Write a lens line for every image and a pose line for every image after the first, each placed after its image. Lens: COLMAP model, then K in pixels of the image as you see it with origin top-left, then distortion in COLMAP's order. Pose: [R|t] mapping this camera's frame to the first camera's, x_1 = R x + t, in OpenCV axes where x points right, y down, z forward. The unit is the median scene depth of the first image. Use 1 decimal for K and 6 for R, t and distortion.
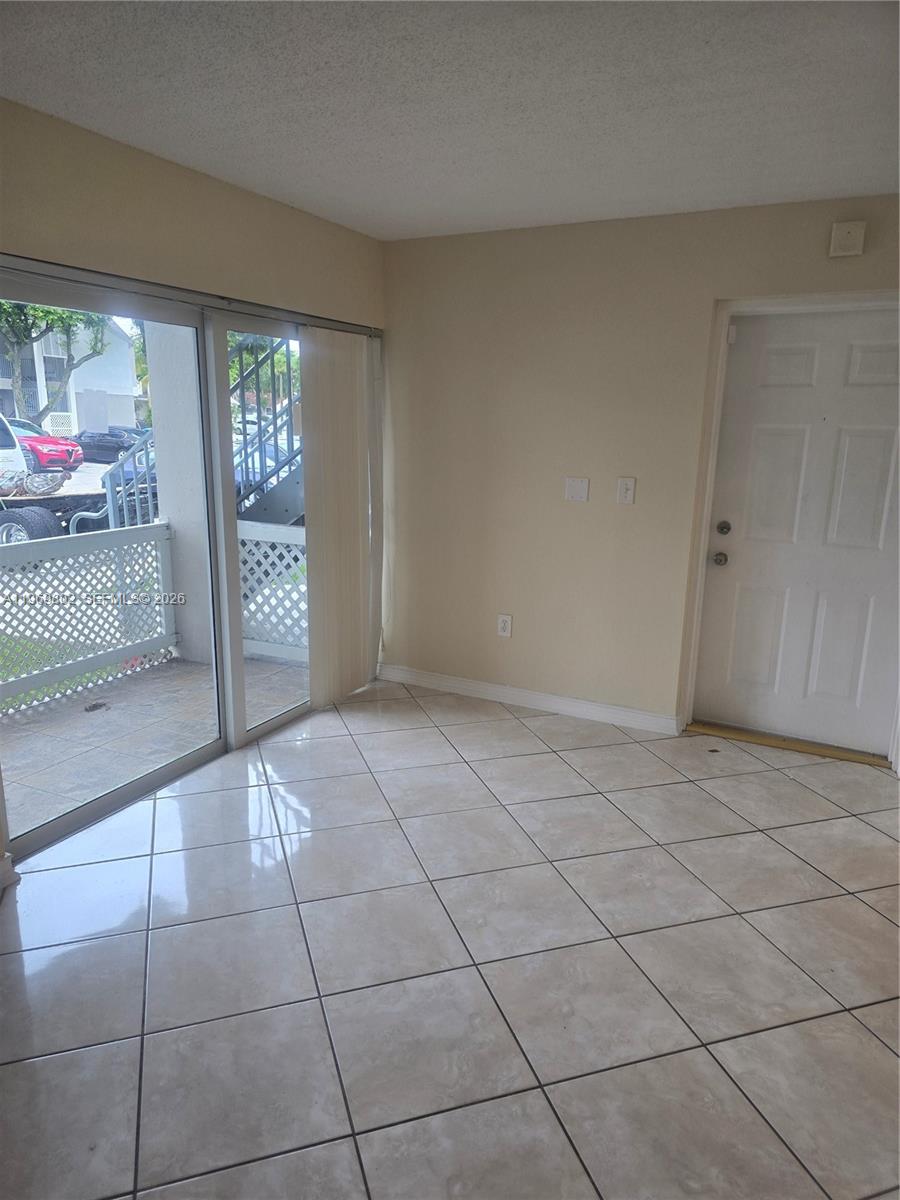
lens RADIAL K [[813.1, 0, 437.9], [0, 813.1, 609.1], [0, 0, 1]] dist [0.079760, -0.075210]
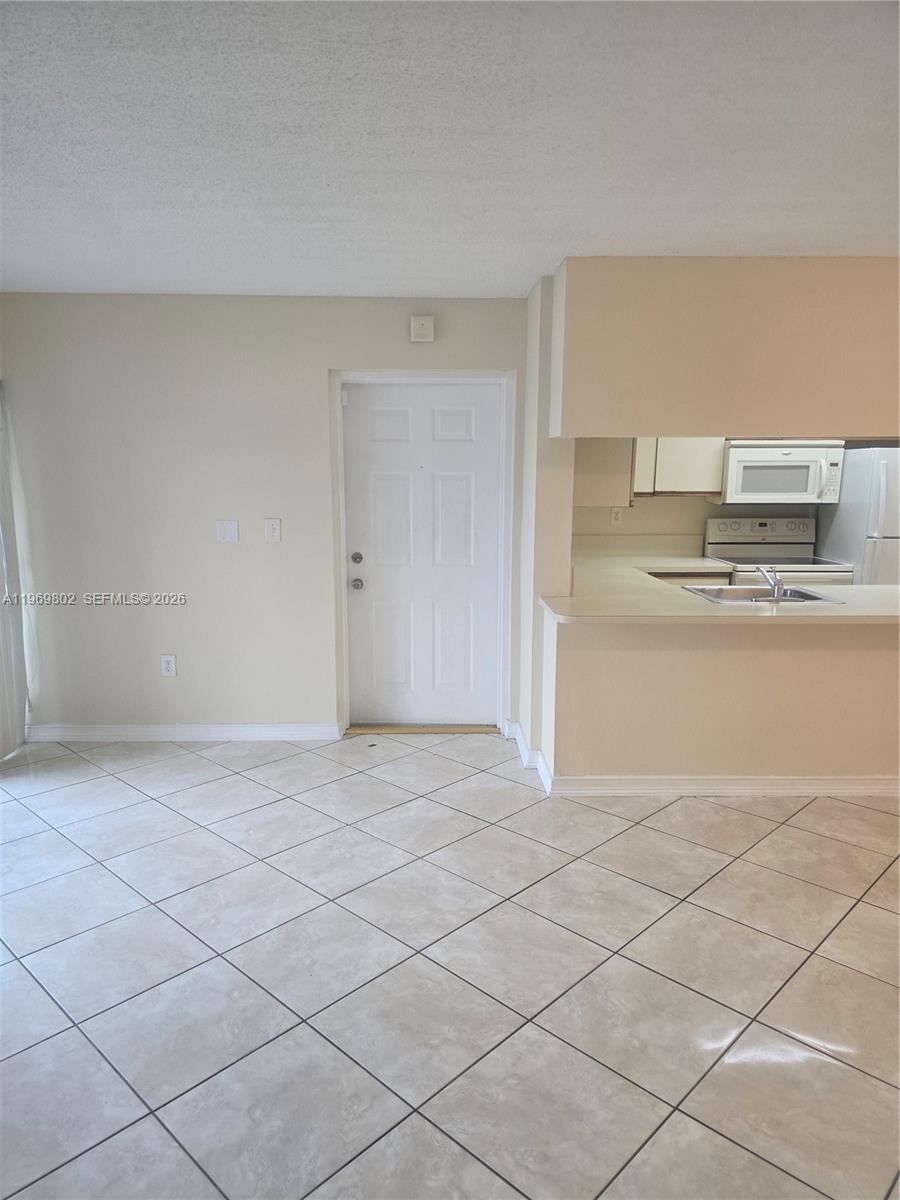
lens RADIAL K [[813.1, 0, 437.9], [0, 813.1, 609.1], [0, 0, 1]] dist [0.079760, -0.075210]
pose [[0.883624, -0.096451, 0.458156, -0.105841], [0.122653, 0.992063, -0.027706, 0.024528], [-0.451847, 0.080676, 0.888440, -0.104810]]
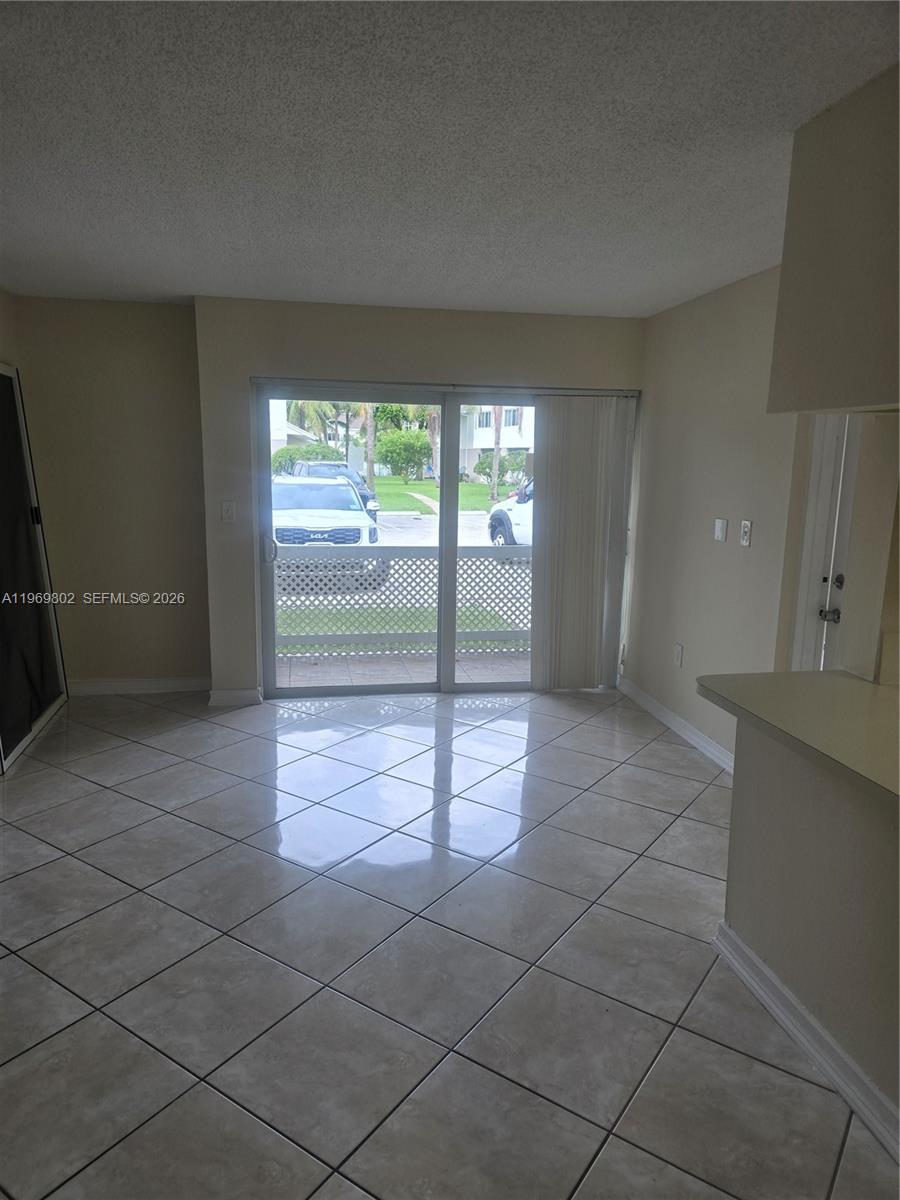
lens RADIAL K [[803.8, 0, 430.3], [0, 803.8, 603.0], [0, 0, 1]] dist [0.074144, -0.053017]
pose [[0.590156, 0.130660, -0.796645, 0.894753], [-0.186625, 0.982166, 0.022836, -0.013645], [0.785422, 0.135198, 0.604015, 0.121984]]
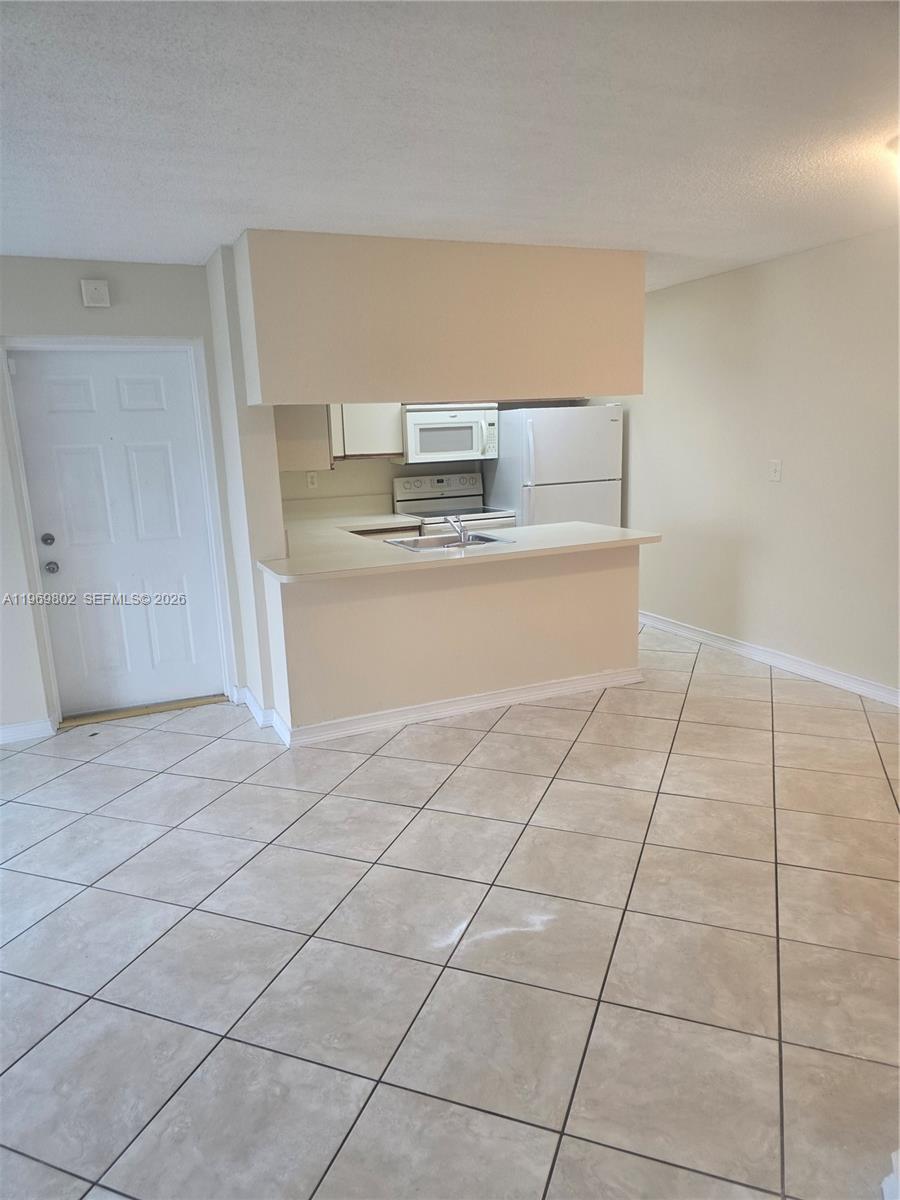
lens RADIAL K [[813.1, 0, 437.9], [0, 813.1, 609.1], [0, 0, 1]] dist [0.079760, -0.075210]
pose [[0.636449, -0.207673, 0.742835, -0.180465], [0.228087, 0.970674, 0.075948, 0.030398], [-0.736823, 0.121094, 0.665152, -0.127285]]
